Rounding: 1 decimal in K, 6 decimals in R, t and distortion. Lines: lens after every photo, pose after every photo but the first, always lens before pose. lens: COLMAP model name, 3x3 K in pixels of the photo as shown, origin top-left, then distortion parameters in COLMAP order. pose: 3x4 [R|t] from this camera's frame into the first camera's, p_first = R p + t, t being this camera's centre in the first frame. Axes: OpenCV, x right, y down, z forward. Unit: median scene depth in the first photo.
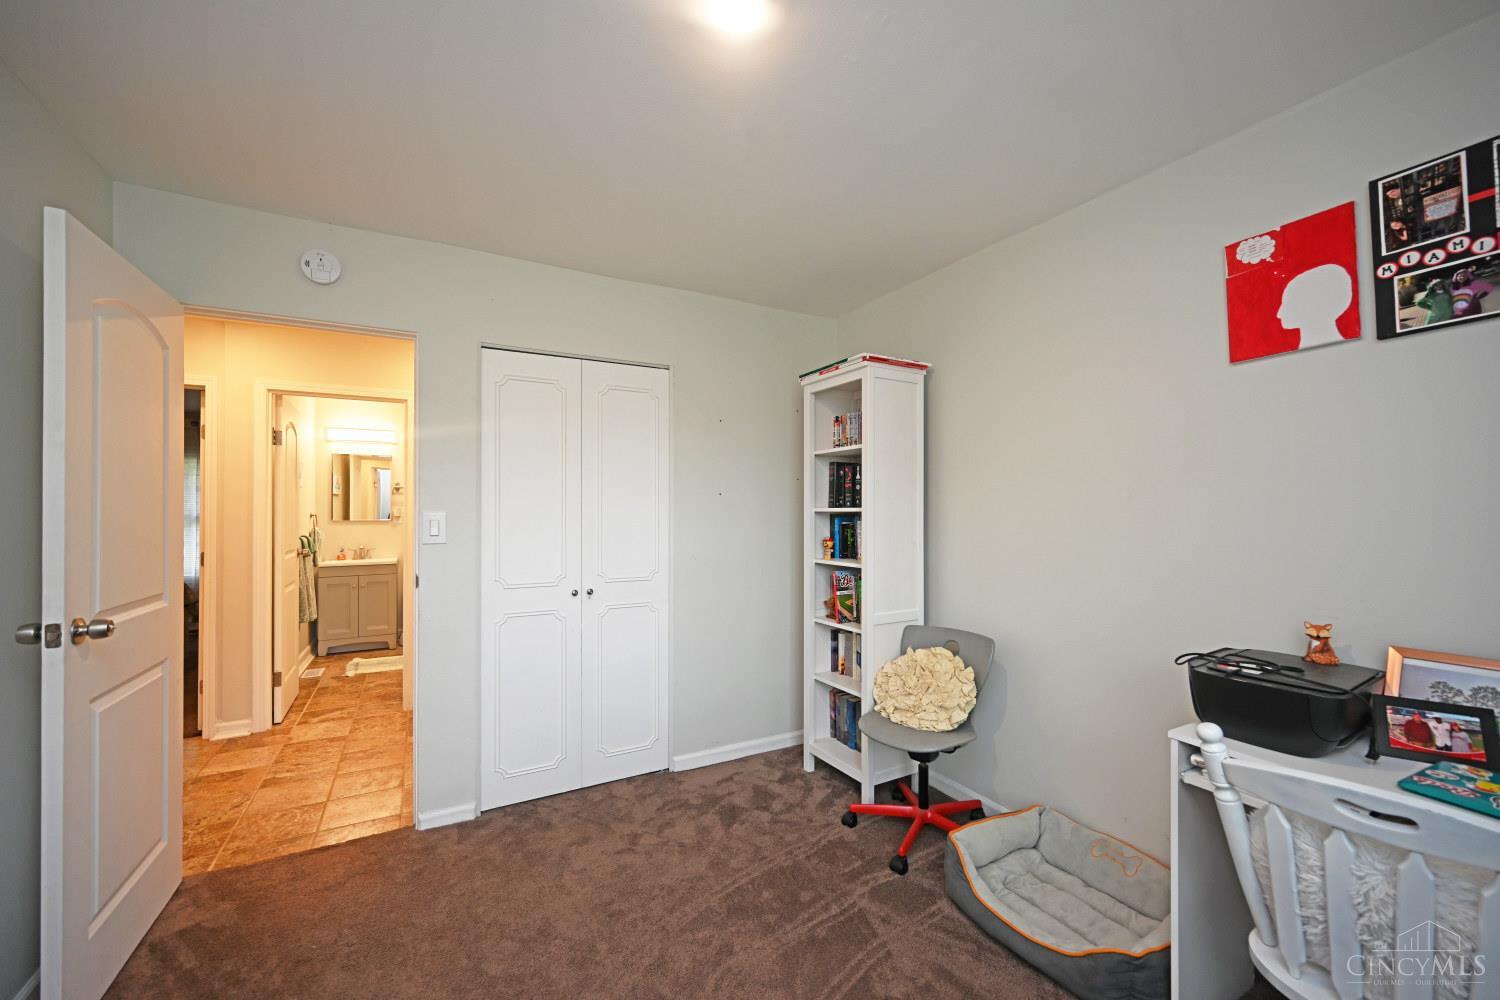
lens RADIAL K [[597.1, 0, 751.5], [0, 597.1, 505.8], [0, 0, 1]] dist [-0.000381, -0.000655]
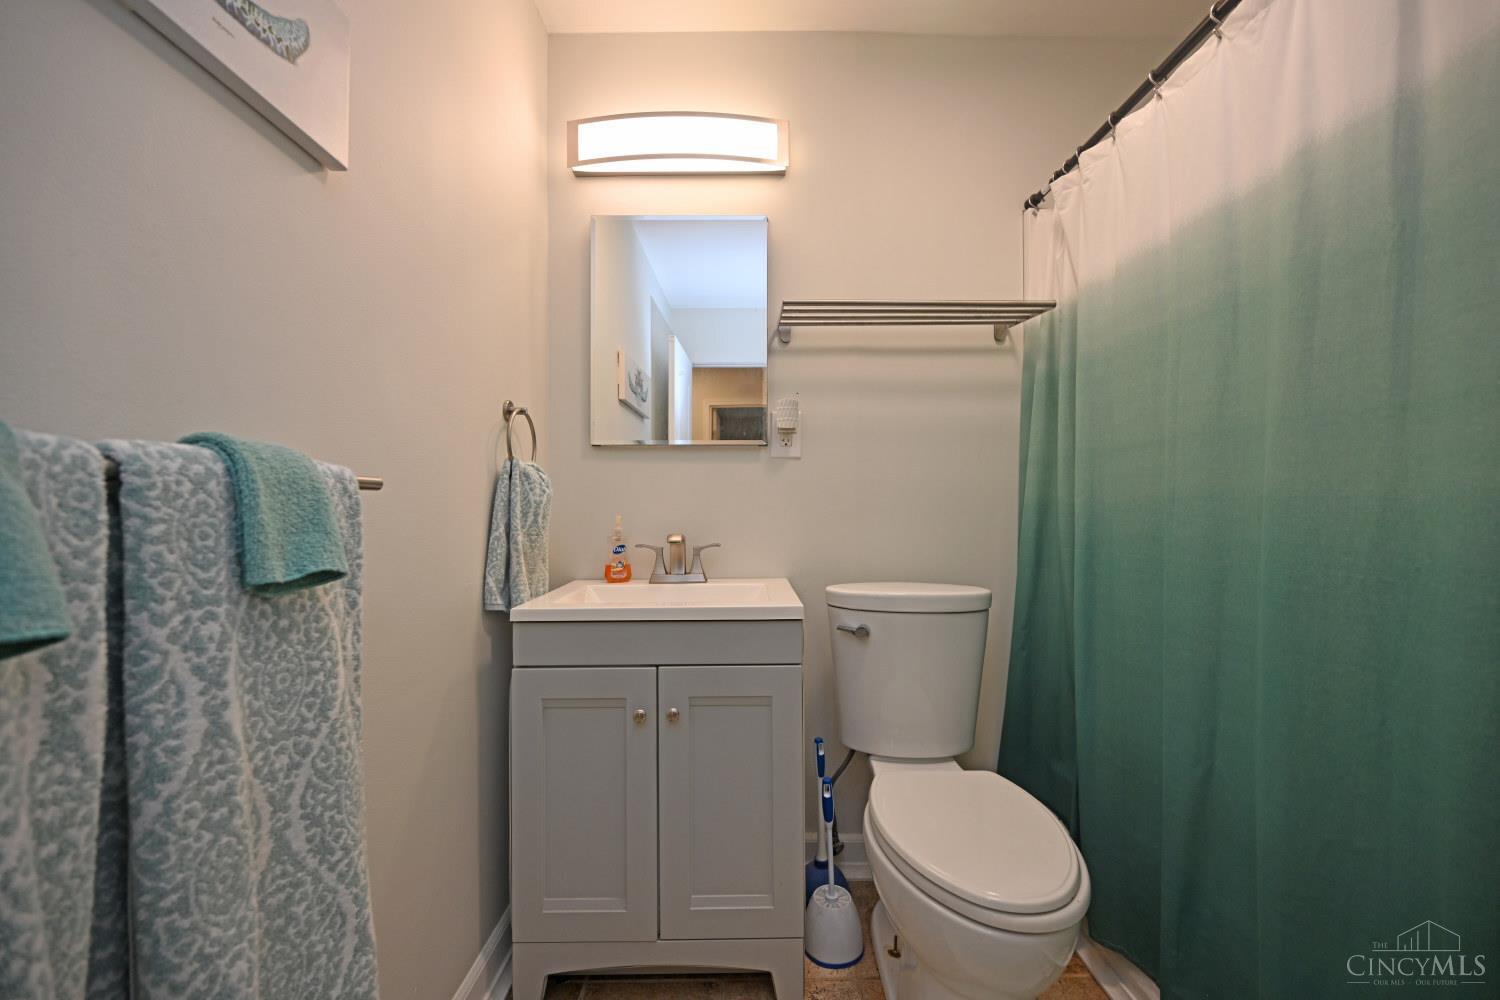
lens RADIAL K [[597.1, 0, 752.1], [0, 597.1, 505.2], [0, 0, 1]] dist [-0.000381, -0.000655]
pose [[0.877388, 0.005420, -0.479750, -0.500804], [0.001959, 0.999887, 0.014881, 0.051113], [0.479777, -0.013996, 0.877279, 0.791389]]
